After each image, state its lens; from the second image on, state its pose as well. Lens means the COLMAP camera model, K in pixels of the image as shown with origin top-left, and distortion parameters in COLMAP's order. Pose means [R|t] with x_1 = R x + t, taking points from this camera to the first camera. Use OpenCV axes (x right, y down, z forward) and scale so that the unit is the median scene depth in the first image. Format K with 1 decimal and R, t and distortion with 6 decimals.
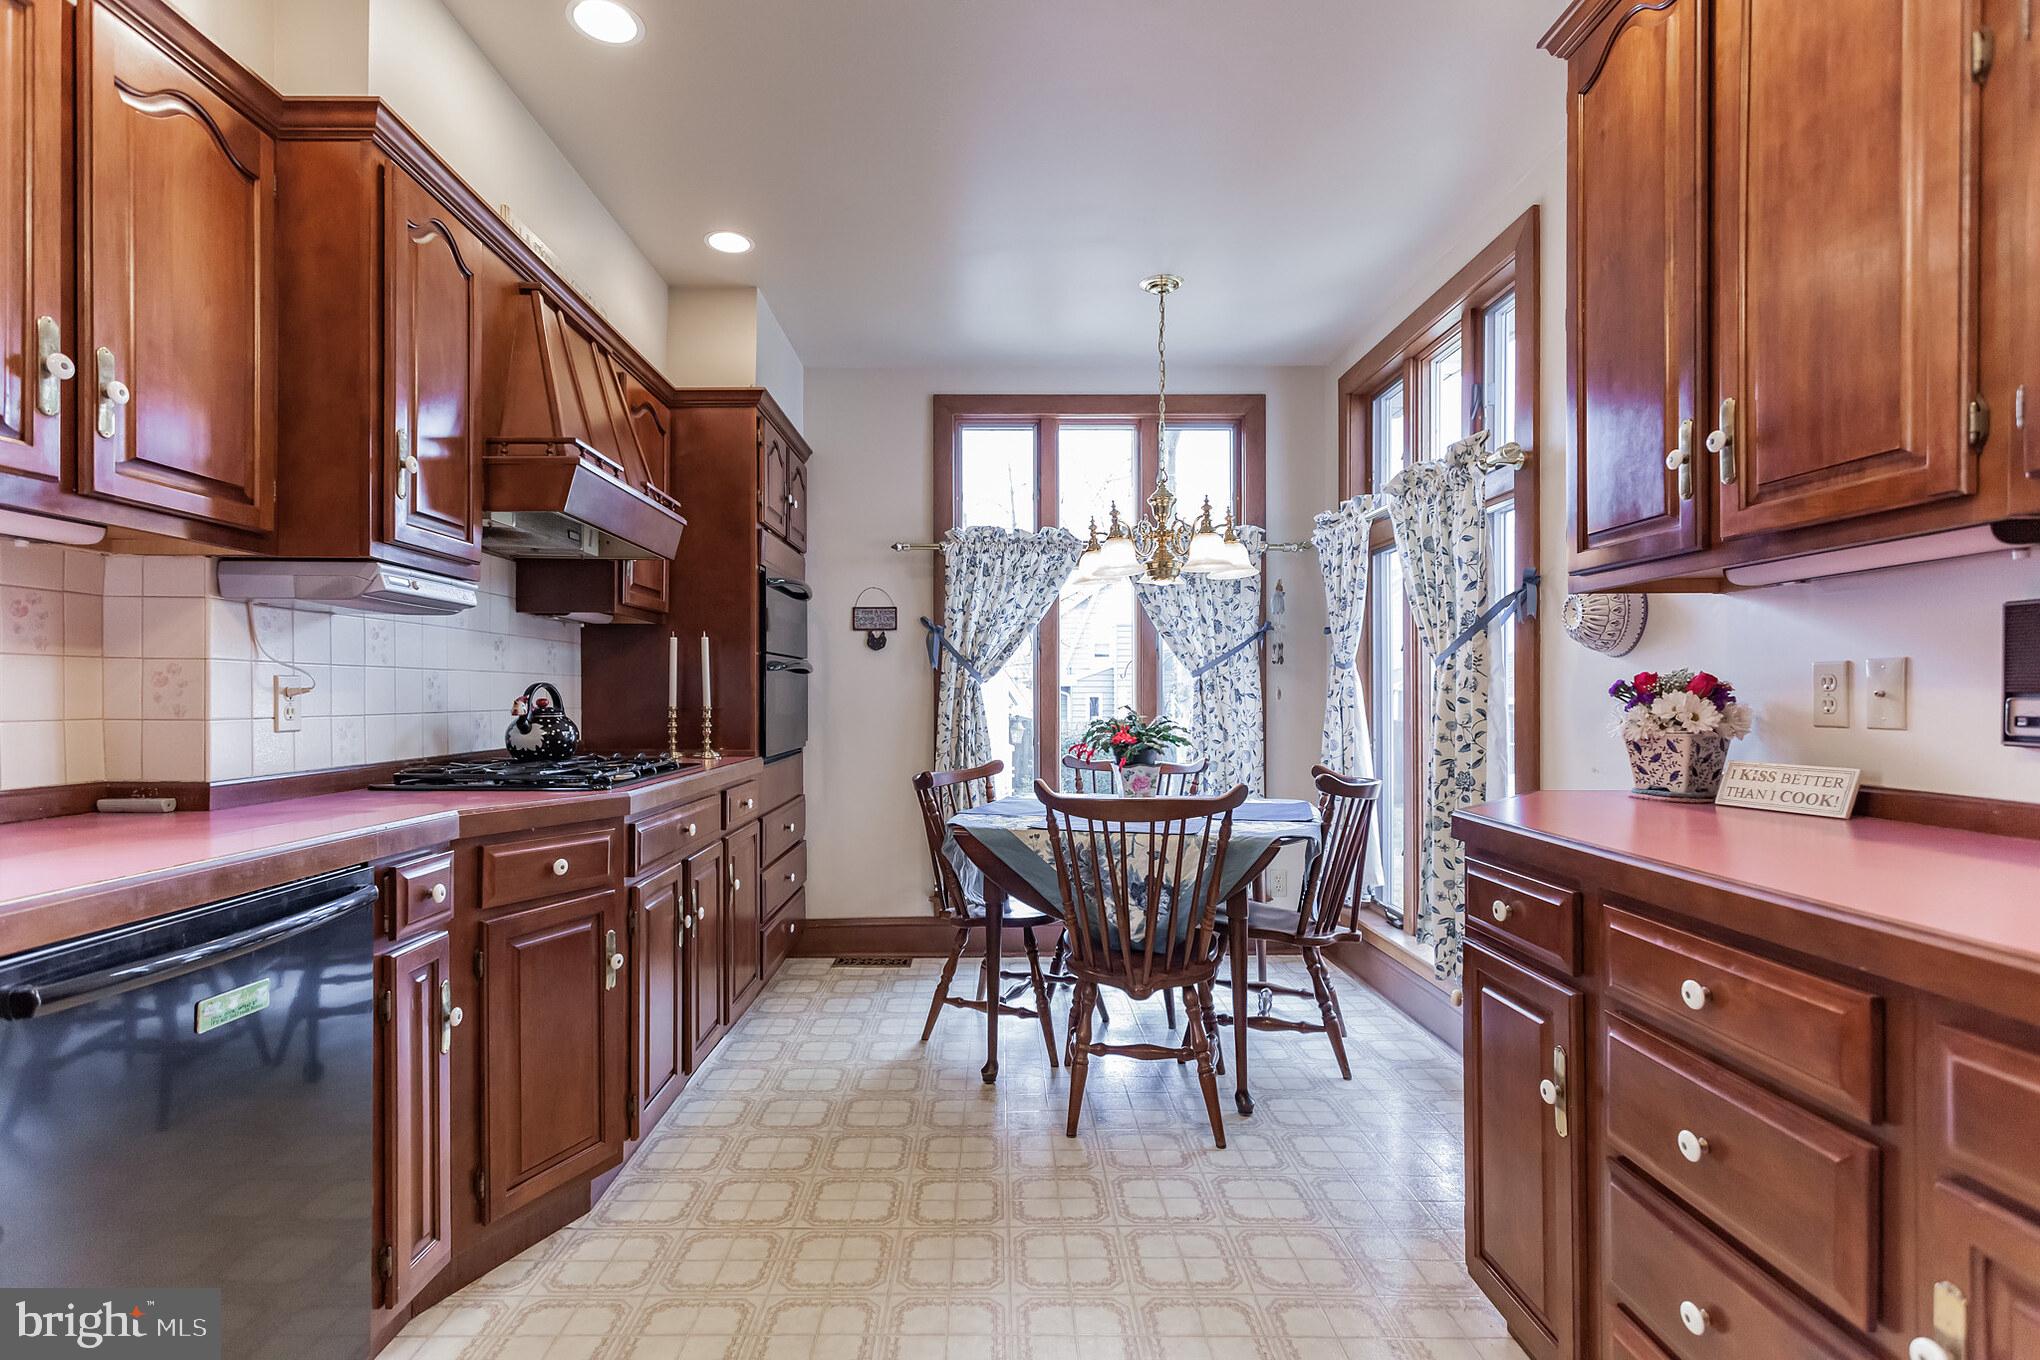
lens RADIAL K [[988.8, 0, 1026.9], [0, 988.8, 696.8], [0, 0, 1]] dist [0.005499, 0.000836]
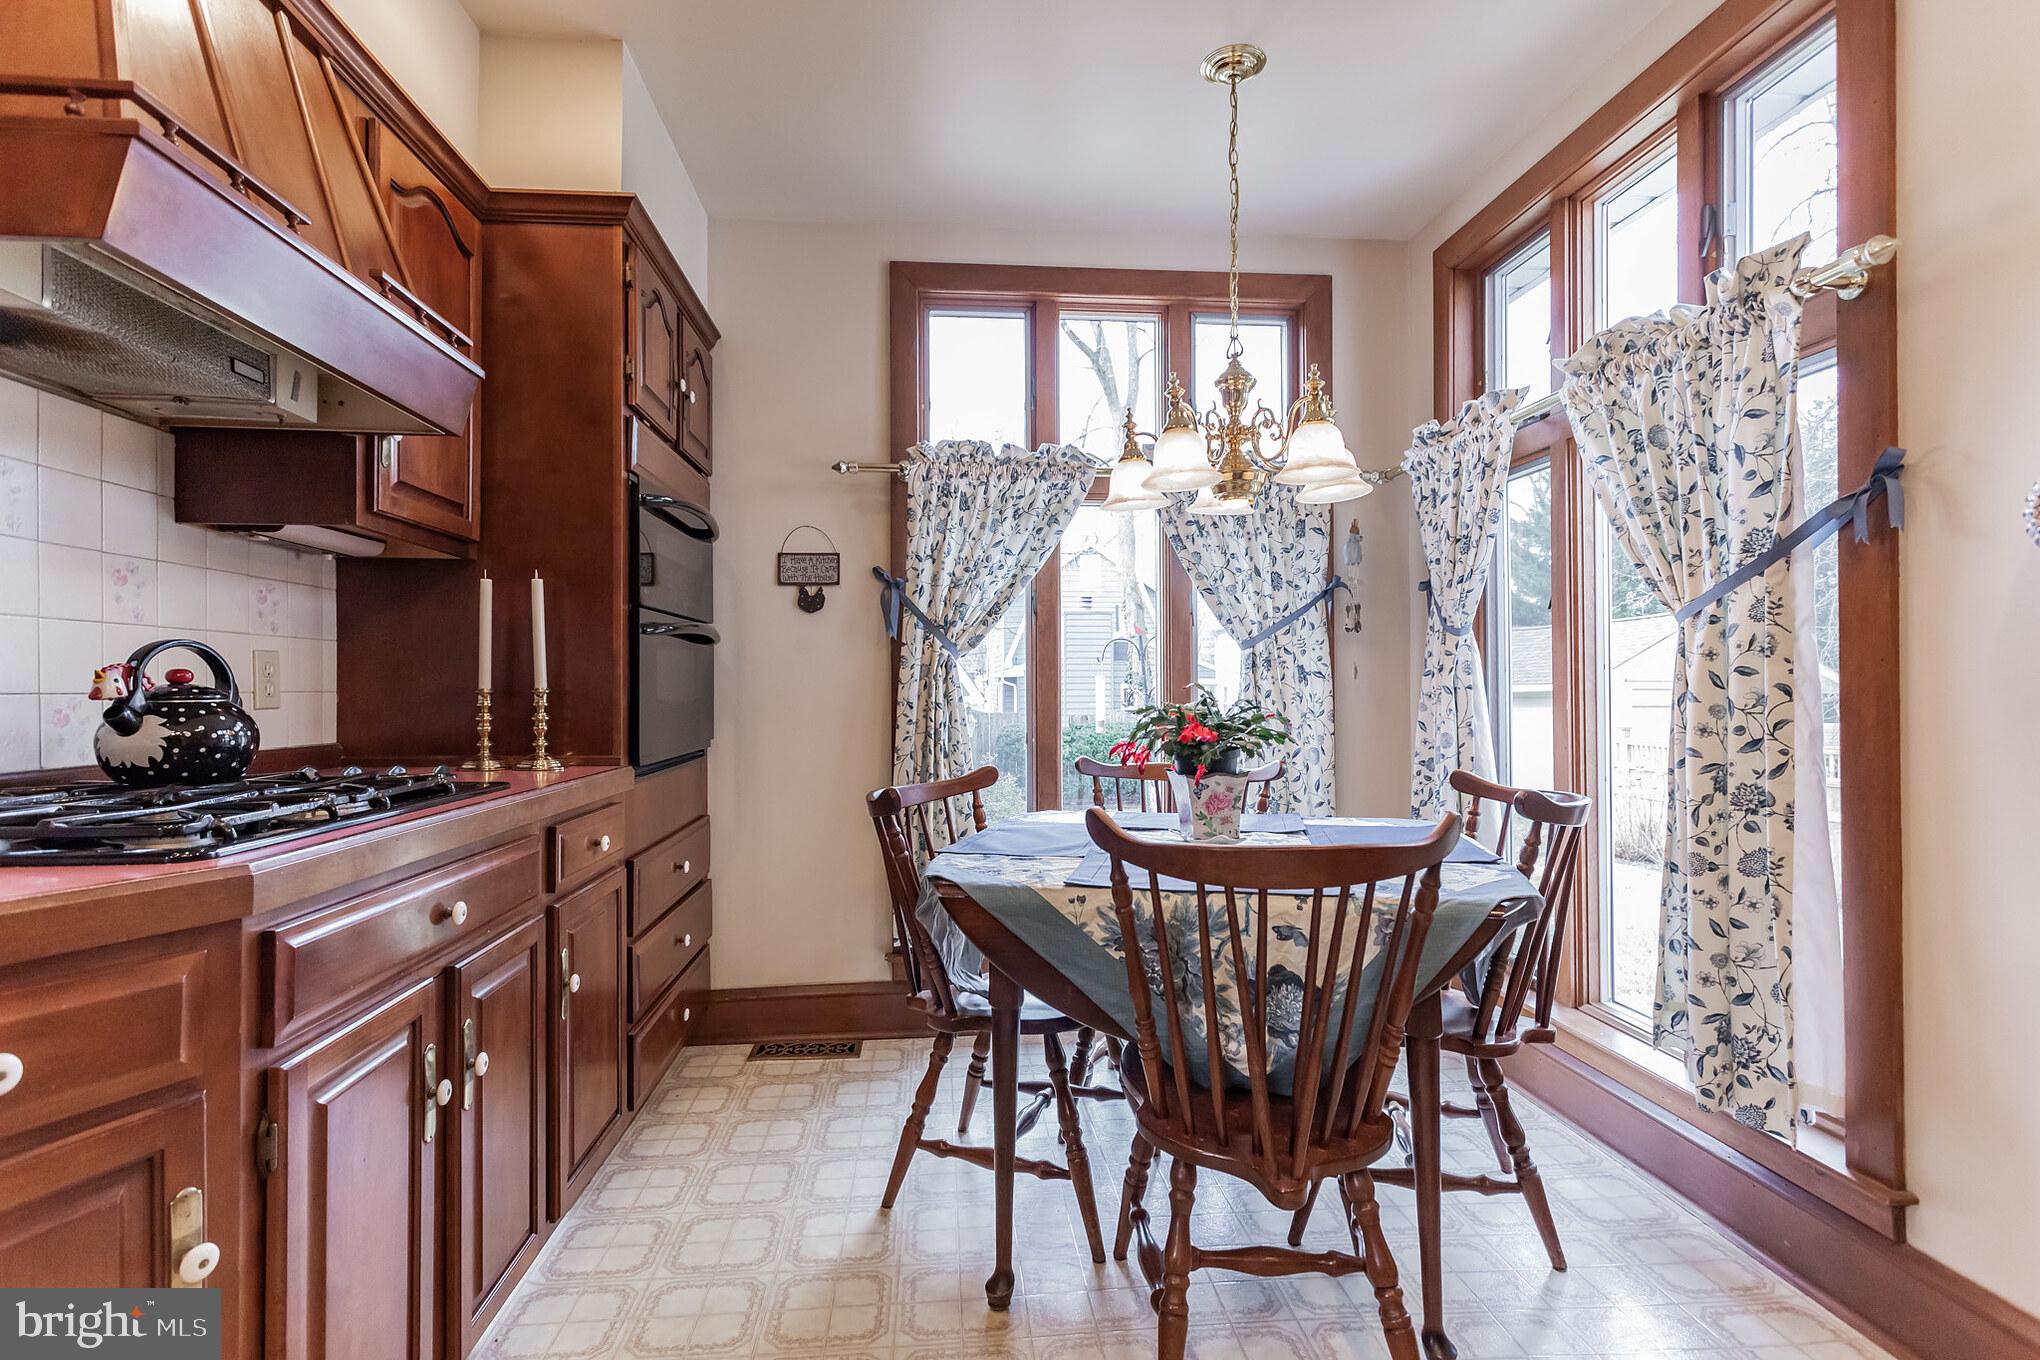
lens RADIAL K [[1010.5, 0, 1031.5], [0, 1010.5, 676.4], [0, 0, 1]] dist [0.000536, 0.009556]
pose [[0.998095, -0.003228, 0.061613, -0.050673], [0.003944, 0.999926, -0.011511, 0.011562], [-0.061571, 0.011732, 0.998034, 0.347260]]
